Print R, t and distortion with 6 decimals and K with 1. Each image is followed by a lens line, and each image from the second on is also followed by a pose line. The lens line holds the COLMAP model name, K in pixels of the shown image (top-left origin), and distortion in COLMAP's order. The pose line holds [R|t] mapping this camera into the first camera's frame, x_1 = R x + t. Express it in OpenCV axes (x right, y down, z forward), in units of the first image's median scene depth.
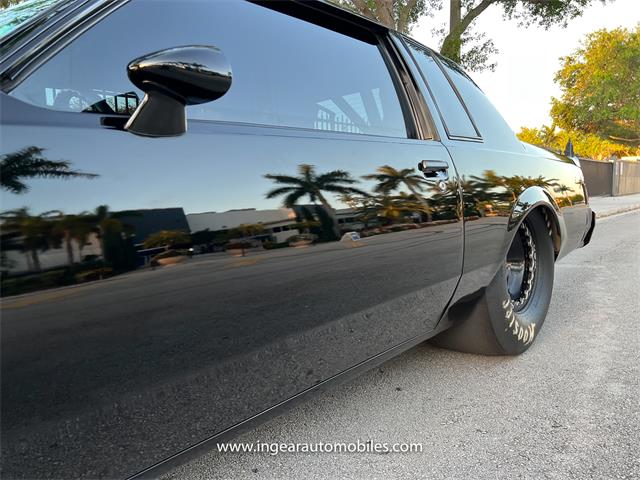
lens RADIAL K [[478.8, 0, 319.5], [0, 478.8, 235.1], [0, 0, 1]] dist [0.065263, -0.084949]
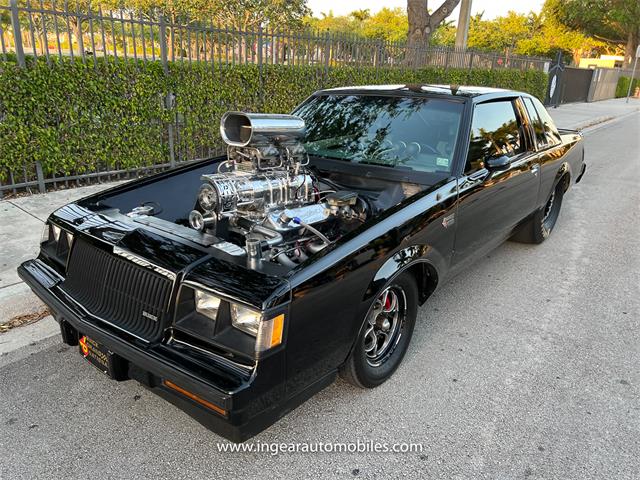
lens RADIAL K [[478.8, 0, 319.5], [0, 478.8, 235.1], [0, 0, 1]] dist [0.065263, -0.084949]
pose [[0.996003, 0.044166, 0.077640, -0.509560], [-0.061971, 0.967659, 0.244531, -0.172233], [-0.064329, -0.248365, 0.966528, -0.679201]]
